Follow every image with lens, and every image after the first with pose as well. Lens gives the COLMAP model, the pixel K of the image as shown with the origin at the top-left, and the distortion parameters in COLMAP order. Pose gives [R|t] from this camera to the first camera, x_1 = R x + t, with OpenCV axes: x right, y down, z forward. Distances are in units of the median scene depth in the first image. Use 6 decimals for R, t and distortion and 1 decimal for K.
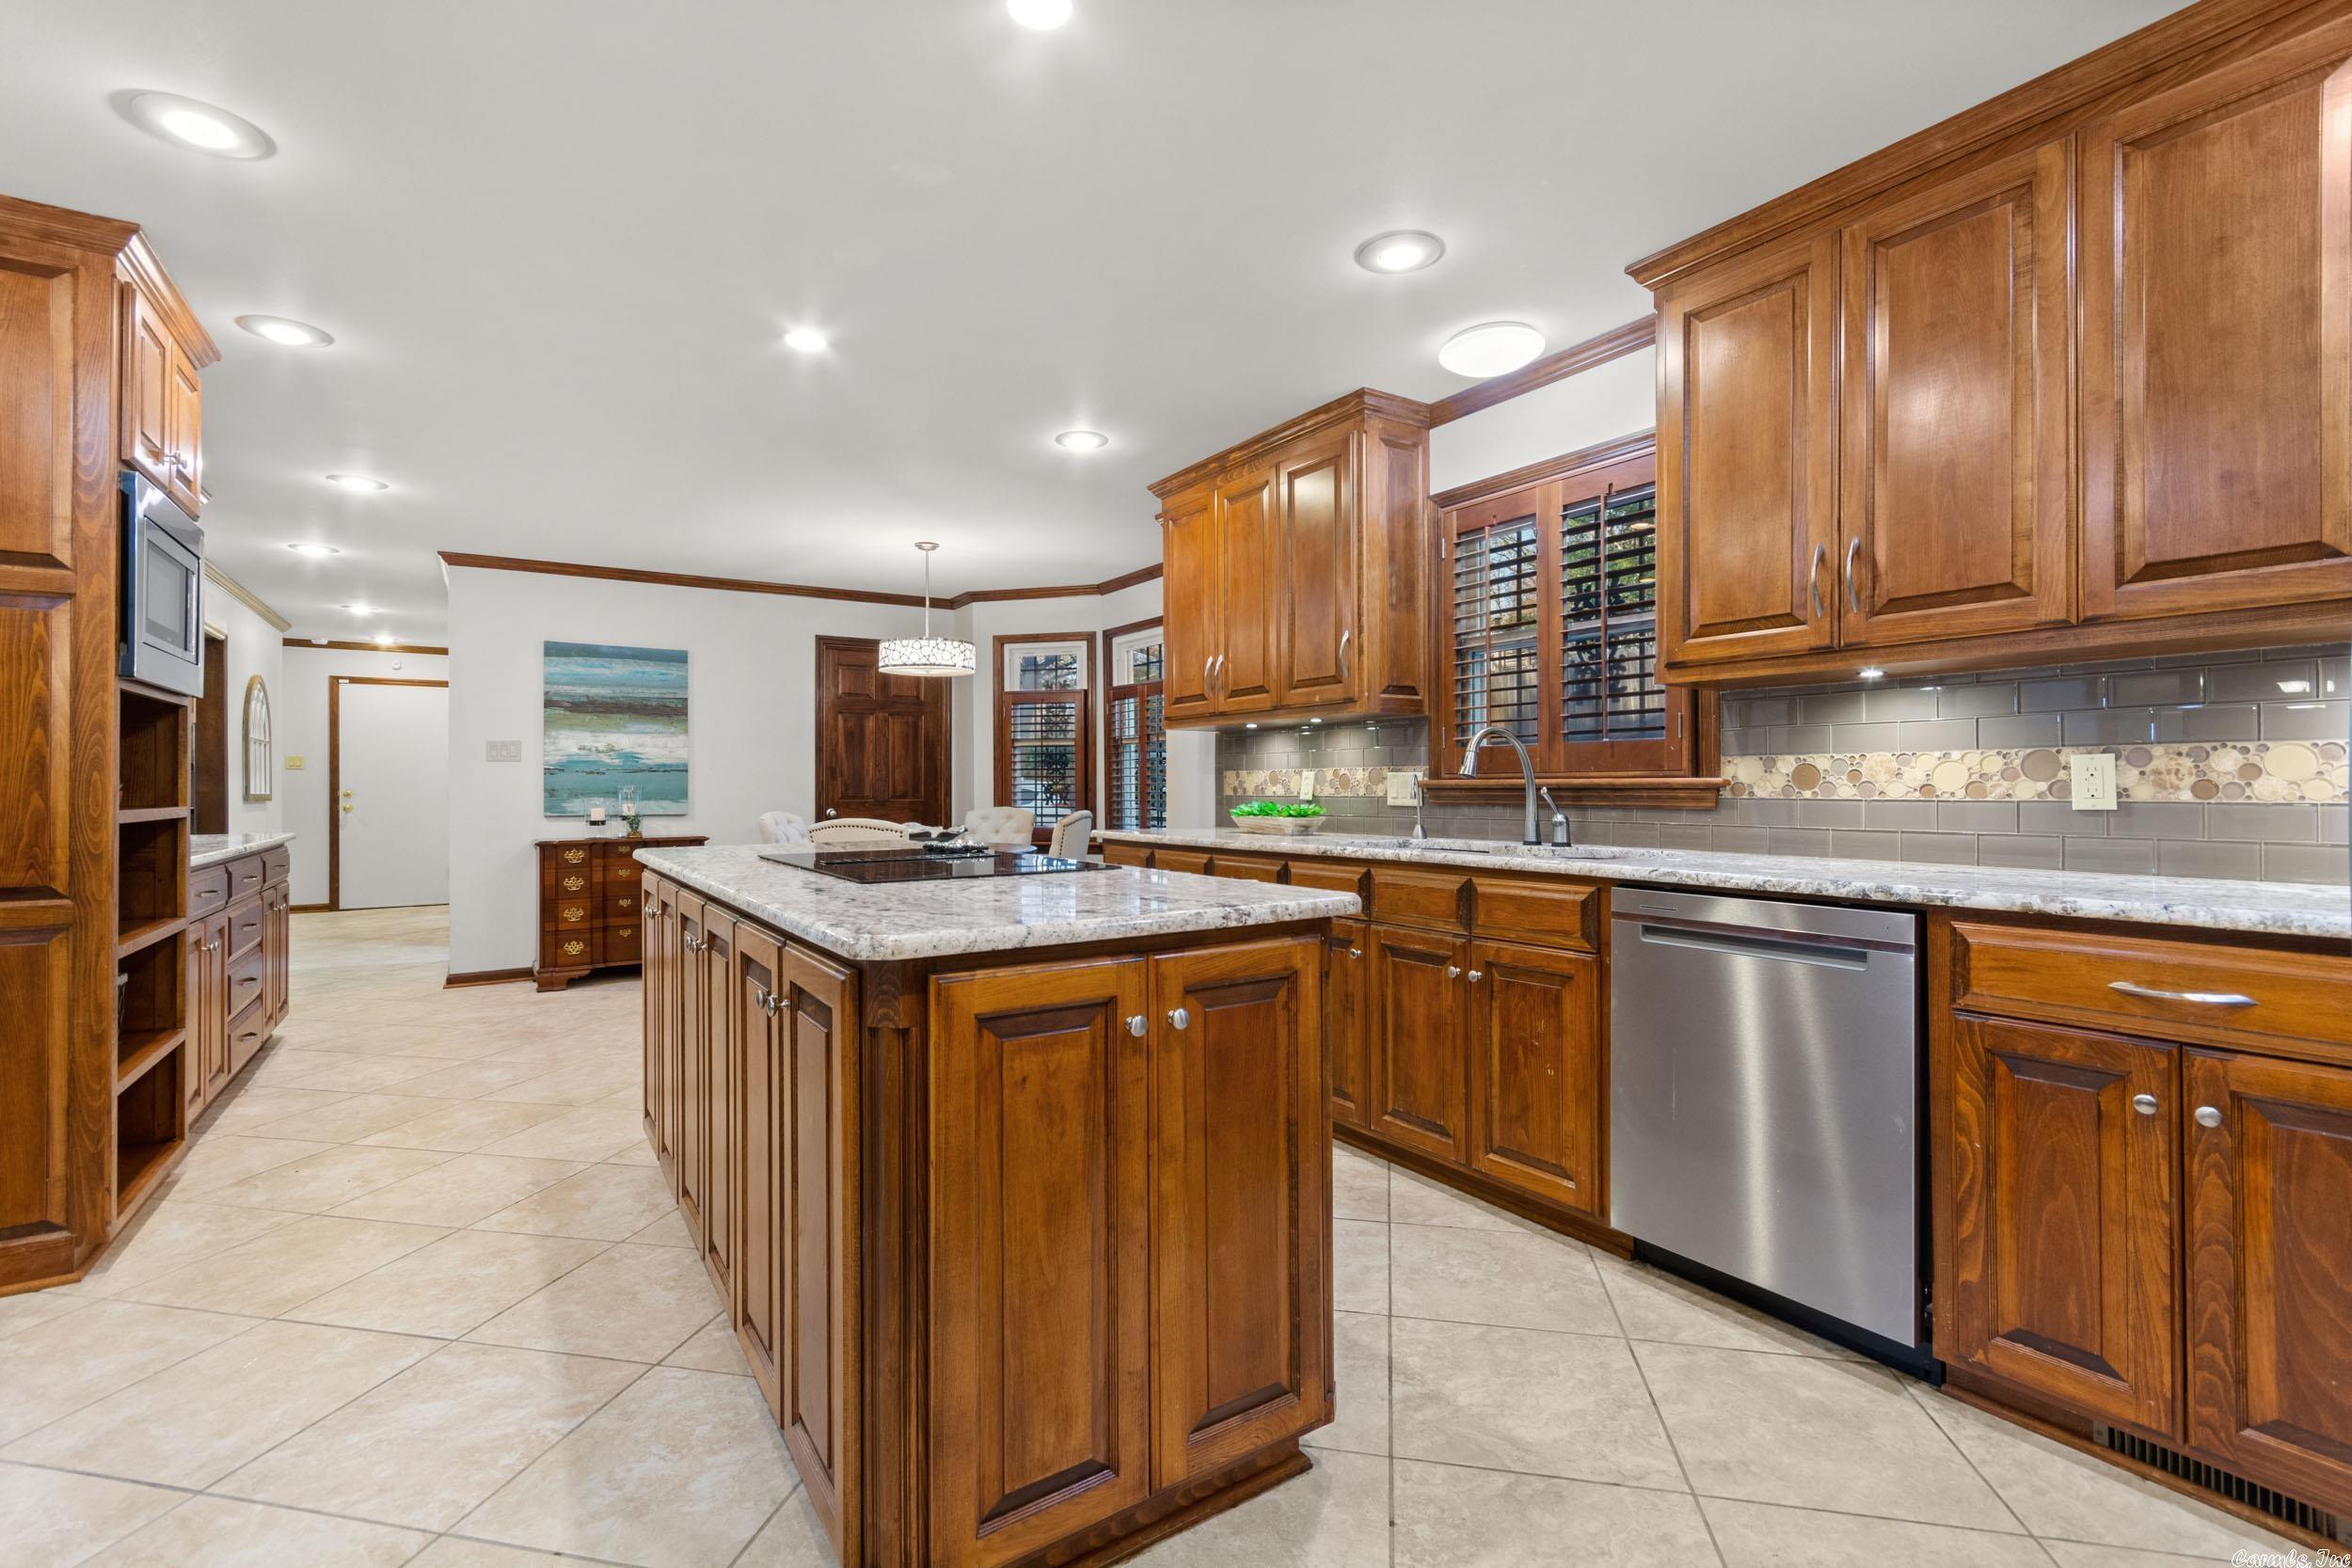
lens RADIAL K [[1028.1, 0, 1167.4], [0, 1028.1, 791.1], [0, 0, 1]] dist [0.011963, -0.000050]
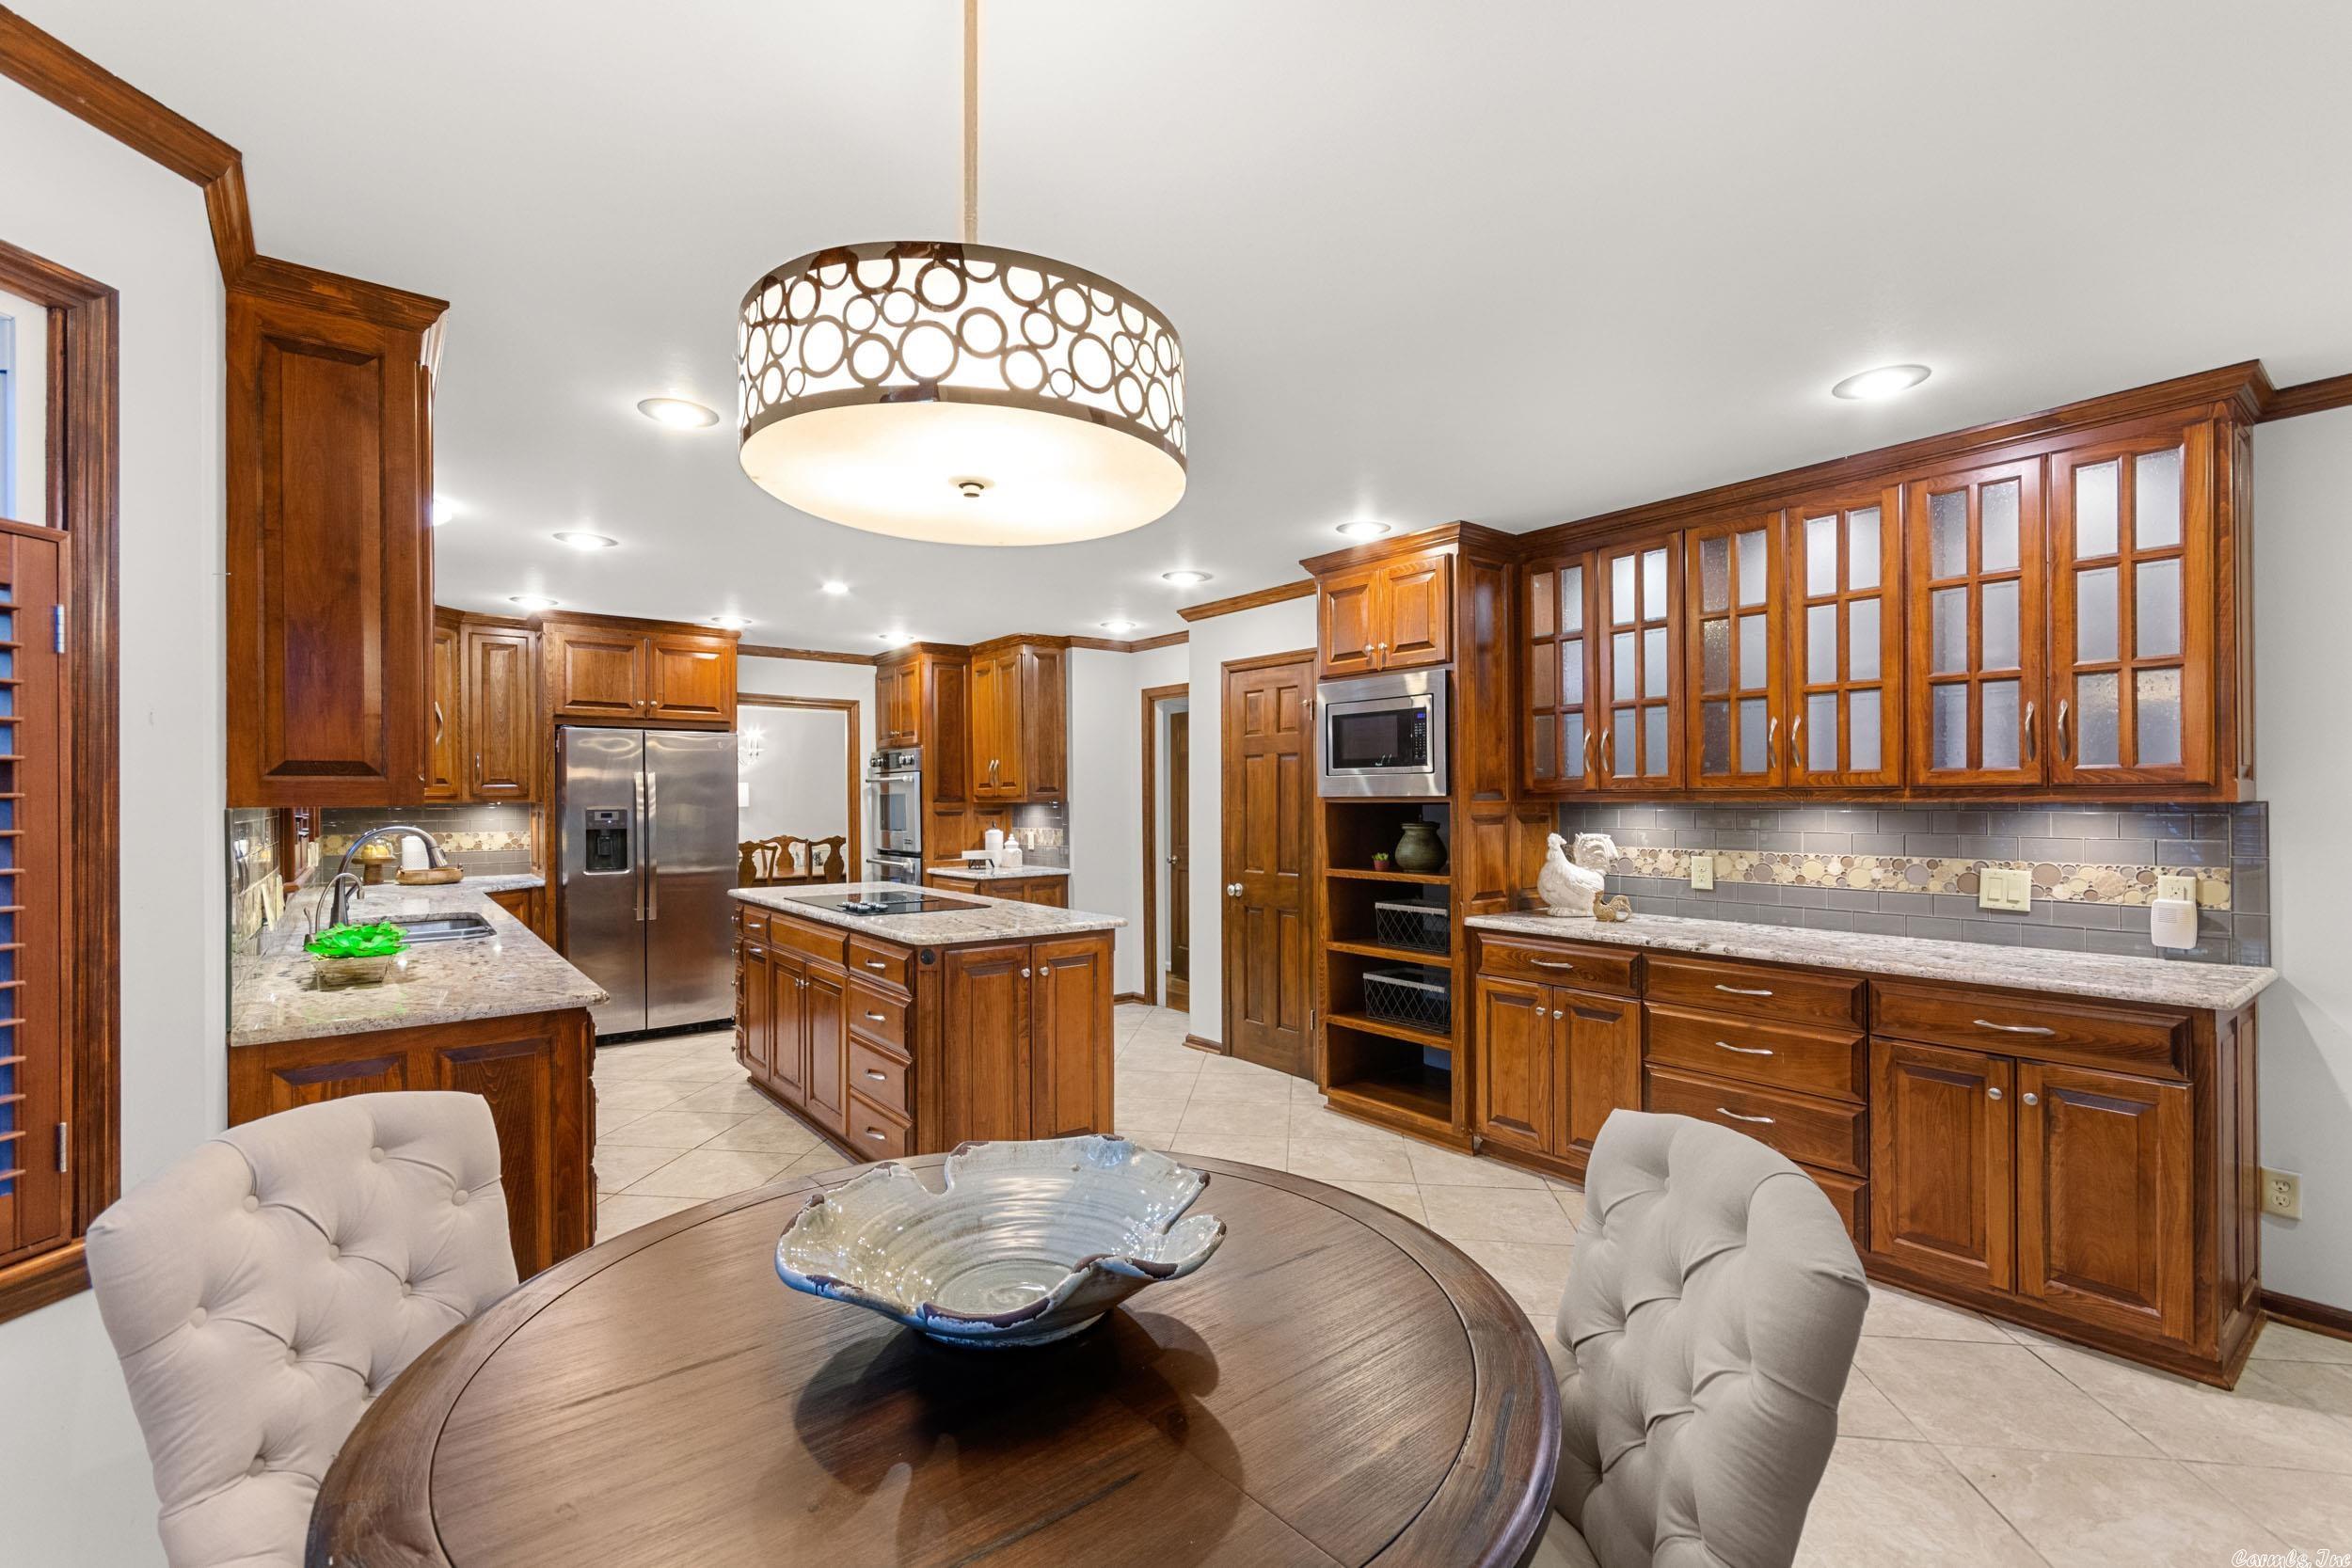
lens RADIAL K [[1028.1, 0, 1167.4], [0, 1028.1, 791.1], [0, 0, 1]] dist [0.011963, -0.000050]
pose [[-0.997091, 0.008848, -0.075700, -0.421241], [0.009085, 0.999955, -0.002778, -0.082195], [0.075672, -0.003458, -0.997127, 1.999939]]
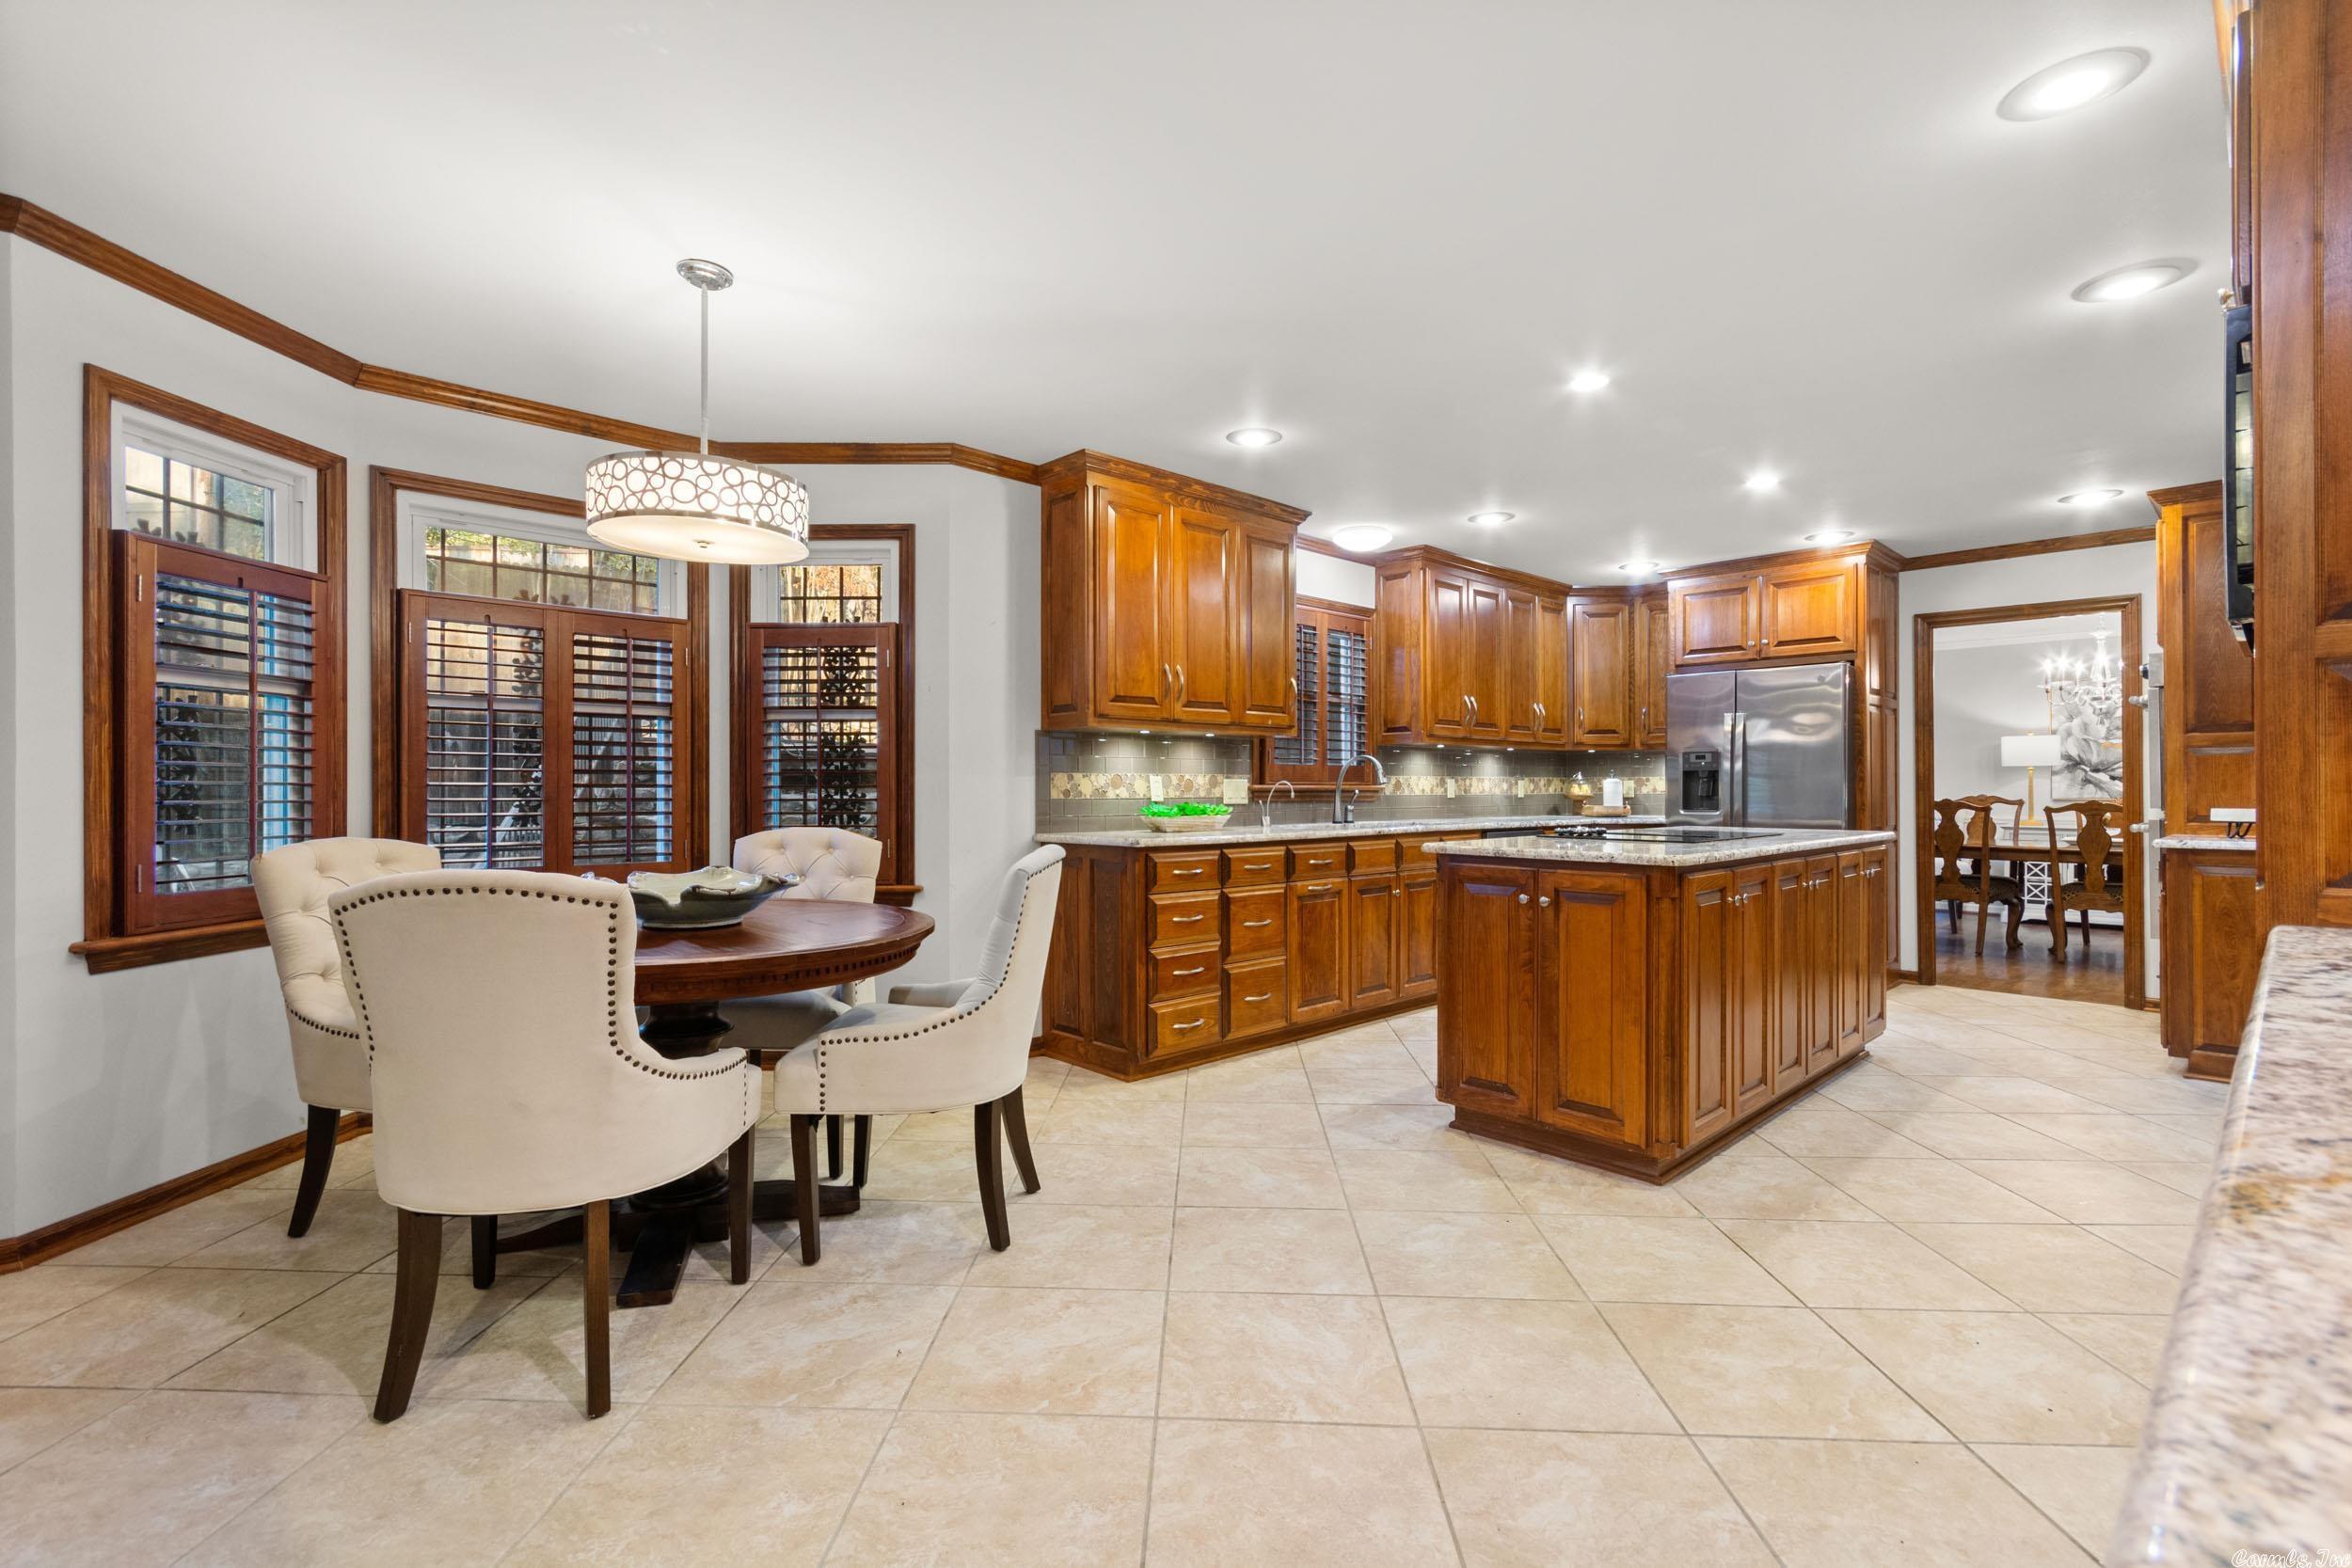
lens RADIAL K [[1028.1, 0, 1167.4], [0, 1028.1, 791.1], [0, 0, 1]] dist [0.011963, -0.000050]
pose [[-0.158409, -0.000554, 0.987373, -1.207953], [0.004427, 0.999989, 0.001272, -0.004988], [-0.987364, 0.004572, -0.158405, 1.428816]]
